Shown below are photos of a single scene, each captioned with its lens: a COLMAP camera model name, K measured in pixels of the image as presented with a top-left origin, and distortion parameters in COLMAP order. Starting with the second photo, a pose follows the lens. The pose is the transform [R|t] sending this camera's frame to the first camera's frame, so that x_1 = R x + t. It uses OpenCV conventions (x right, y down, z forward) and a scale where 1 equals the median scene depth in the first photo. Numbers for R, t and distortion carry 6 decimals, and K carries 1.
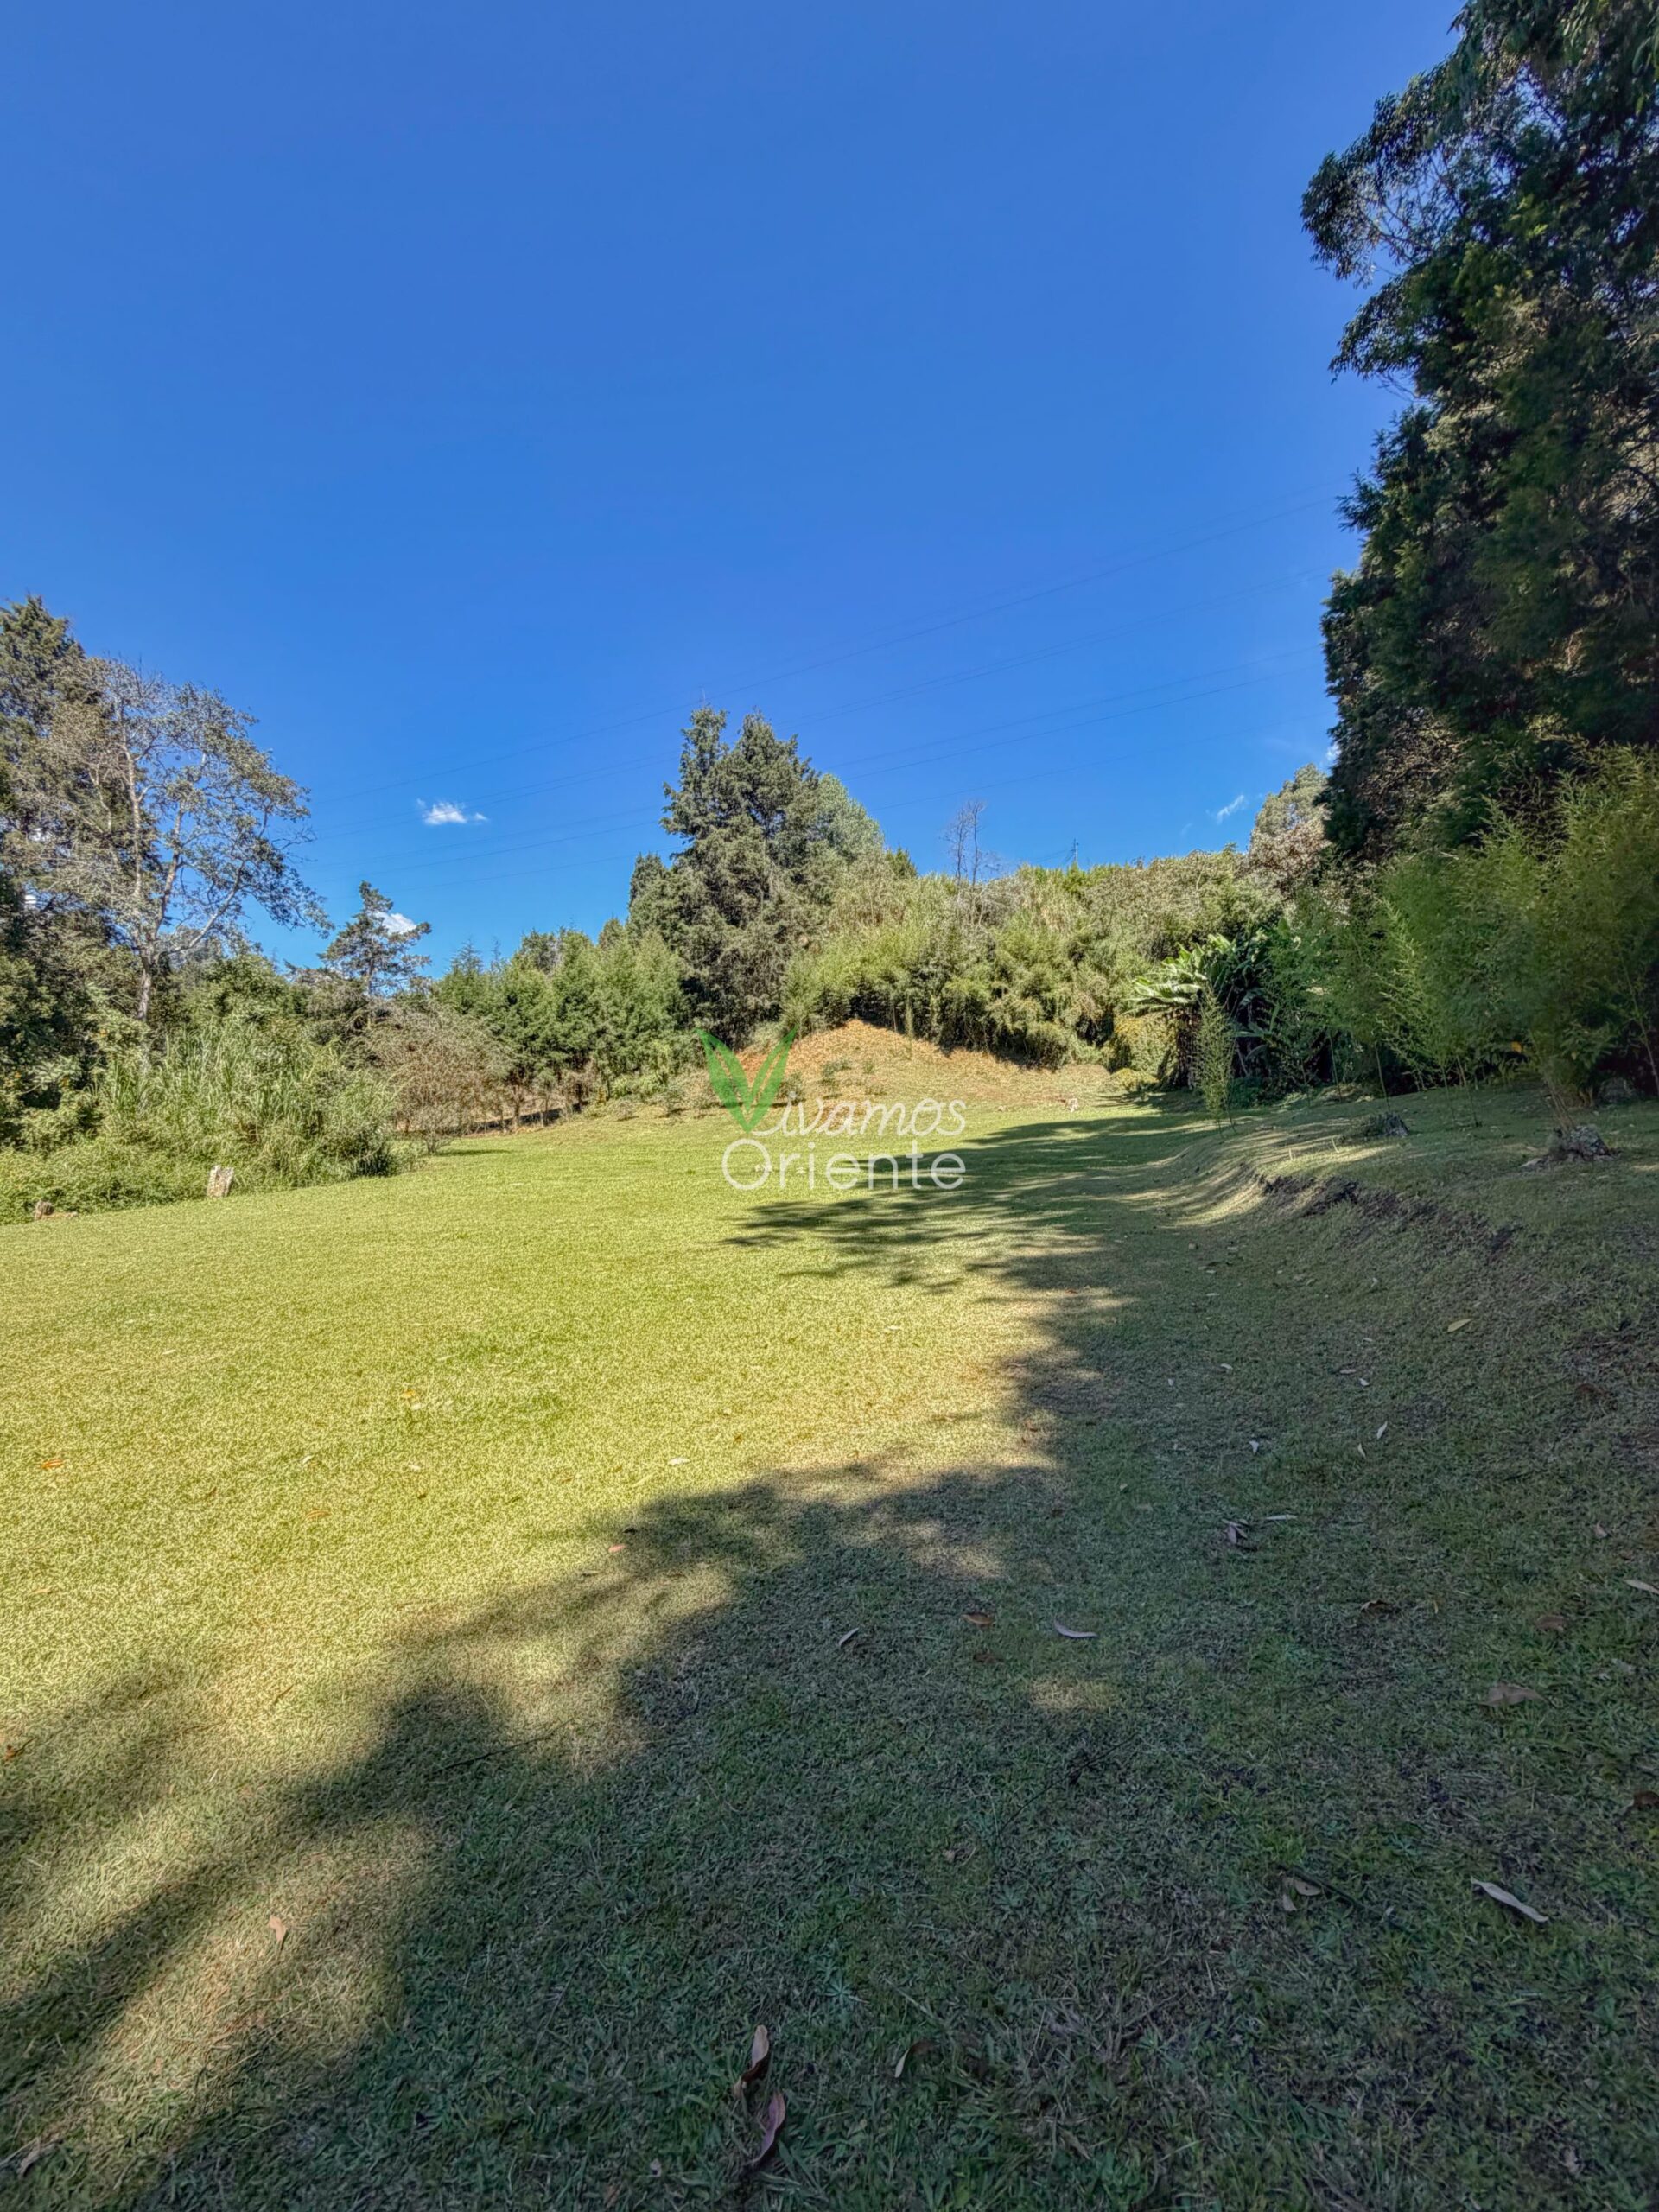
lens RADIAL K [[880.0, 0, 838.3], [0, 880.0, 1109.6], [0, 0, 1]] dist [0.002272, 0.000044]
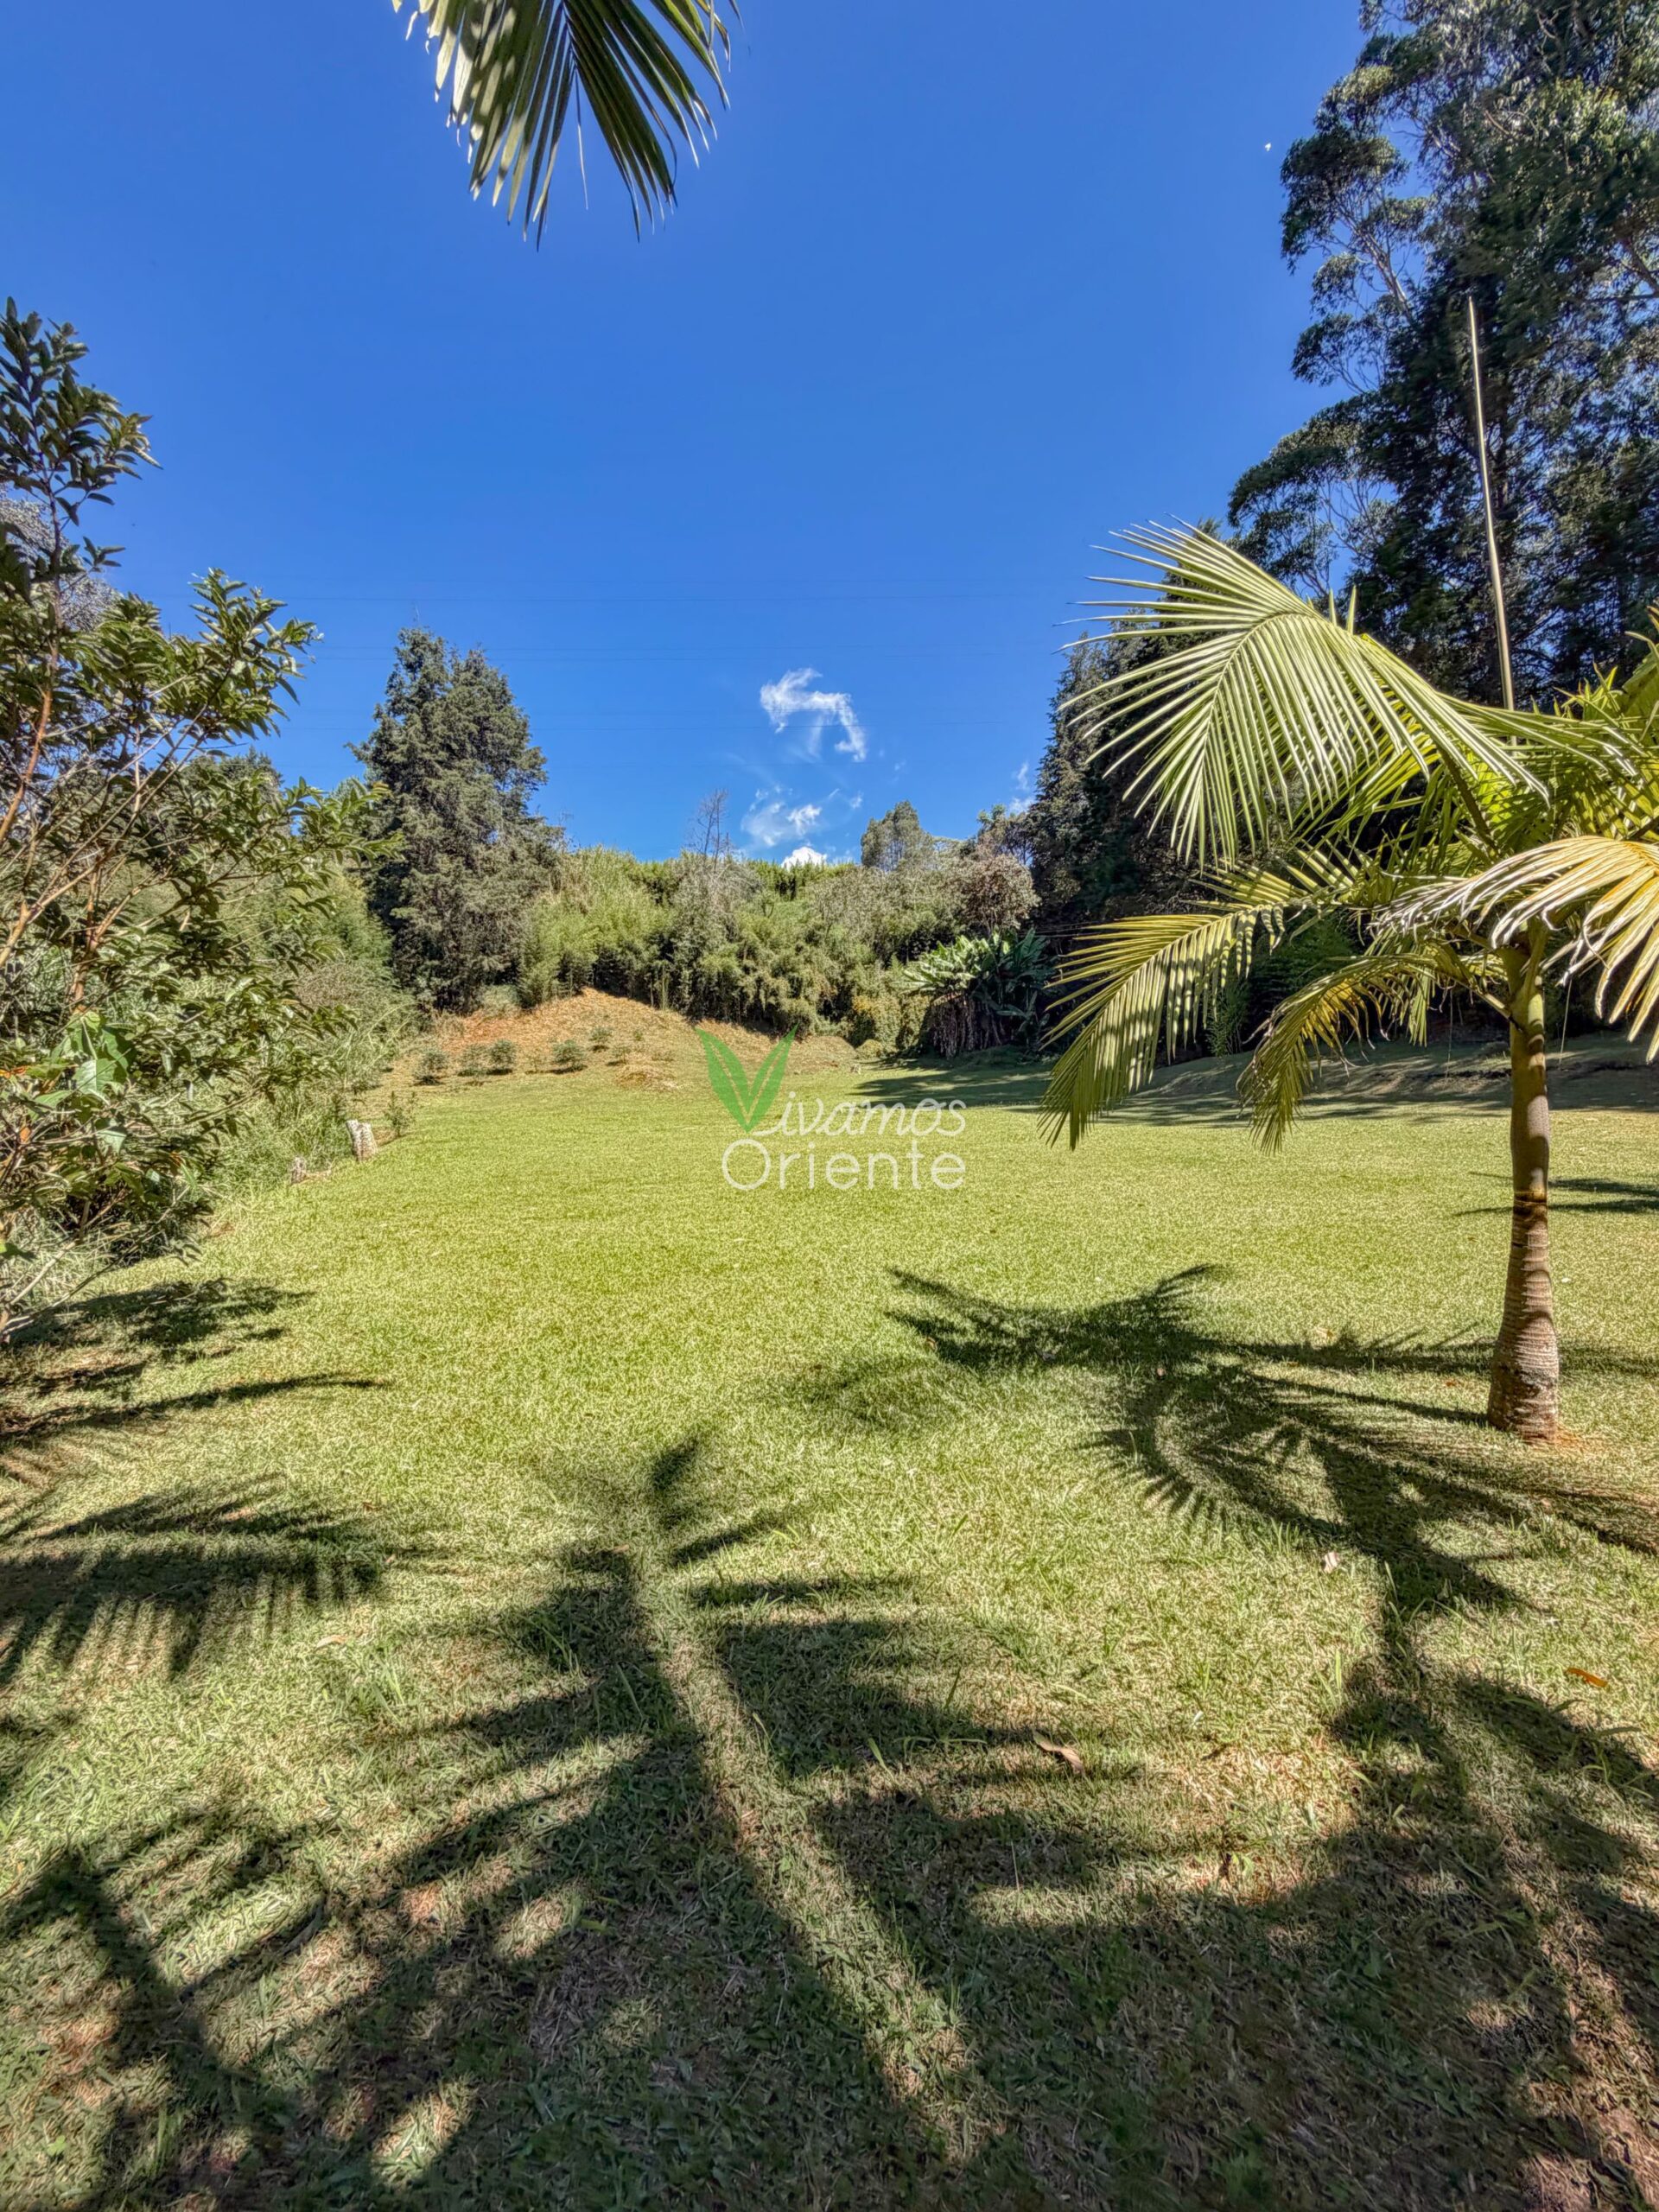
lens RADIAL K [[880.0, 0, 844.1], [0, 880.0, 1104.8], [0, 0, 1]] dist [0.002272, 0.000044]
pose [[0.835880, -0.021502, 0.548491, -0.312820], [0.012128, 0.999712, 0.020708, 0.014173], [-0.548778, -0.010657, 0.835900, 0.009930]]
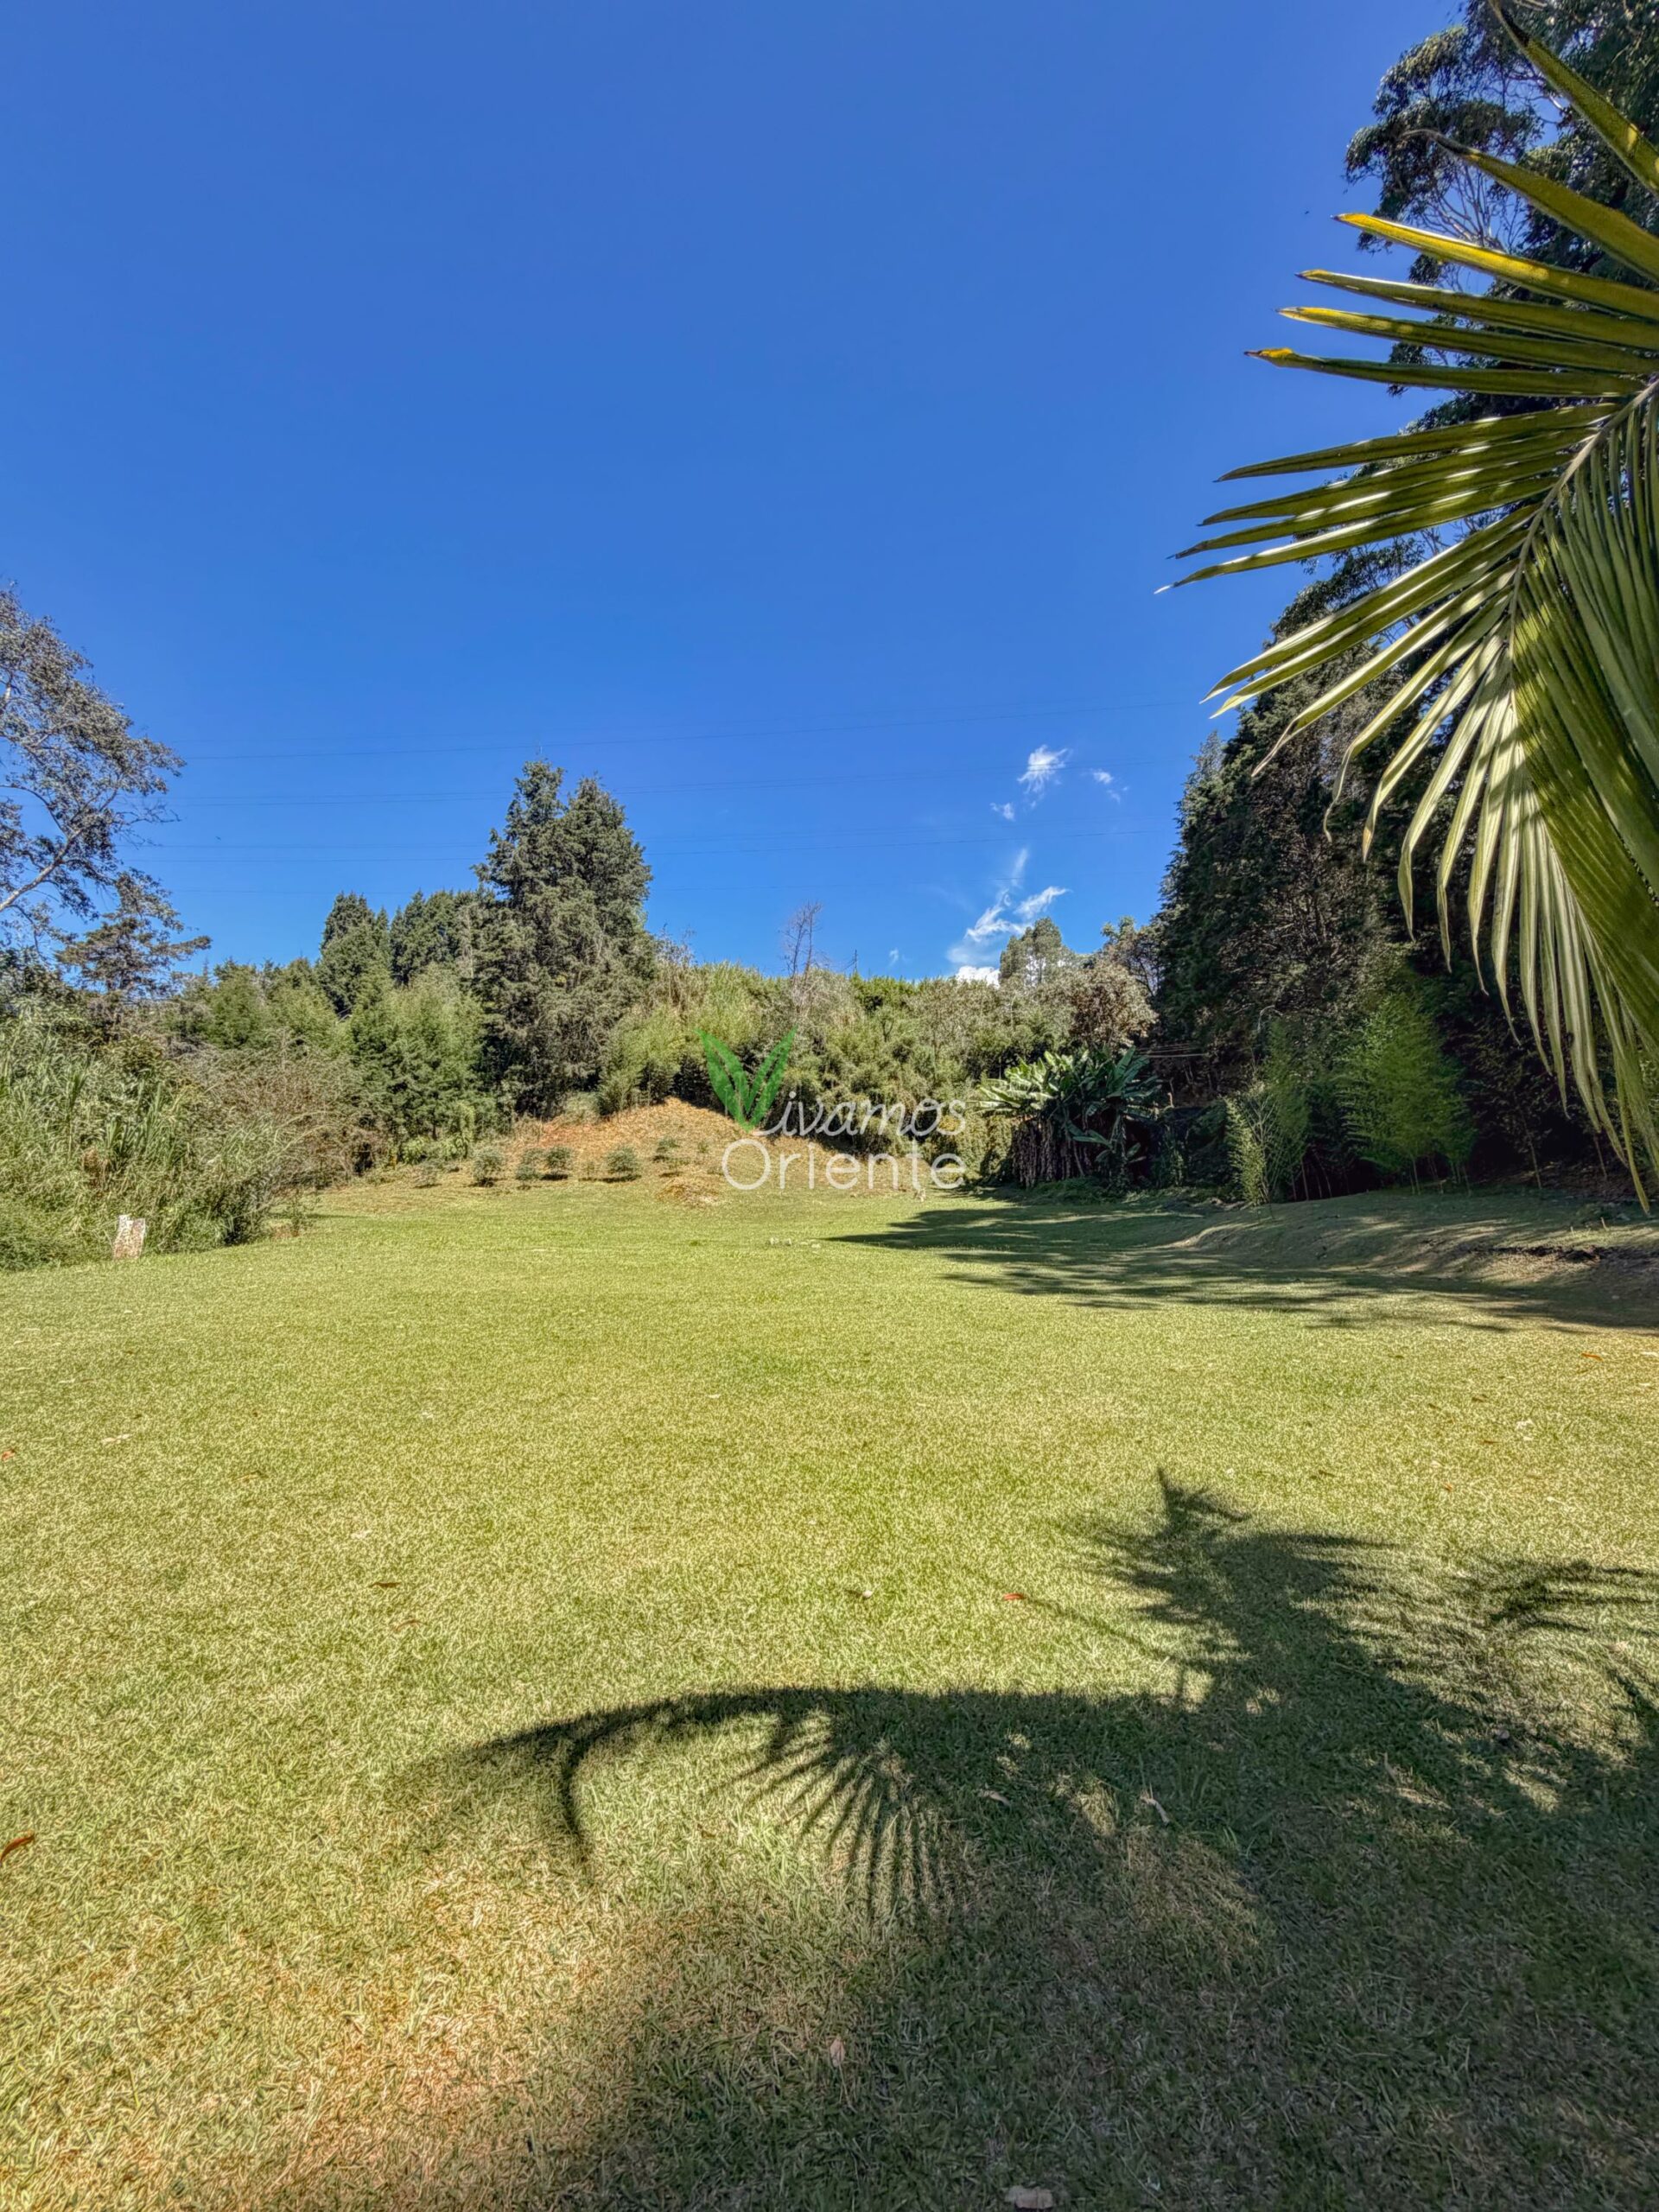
lens RADIAL K [[880.0, 0, 840.9], [0, 880.0, 1109.2], [0, 0, 1]] dist [0.002272, 0.000044]
pose [[0.933982, 0.083515, 0.347422, -0.158719], [-0.048151, 0.992851, -0.109221, 0.009810], [-0.354060, 0.085281, 0.931326, 0.022445]]
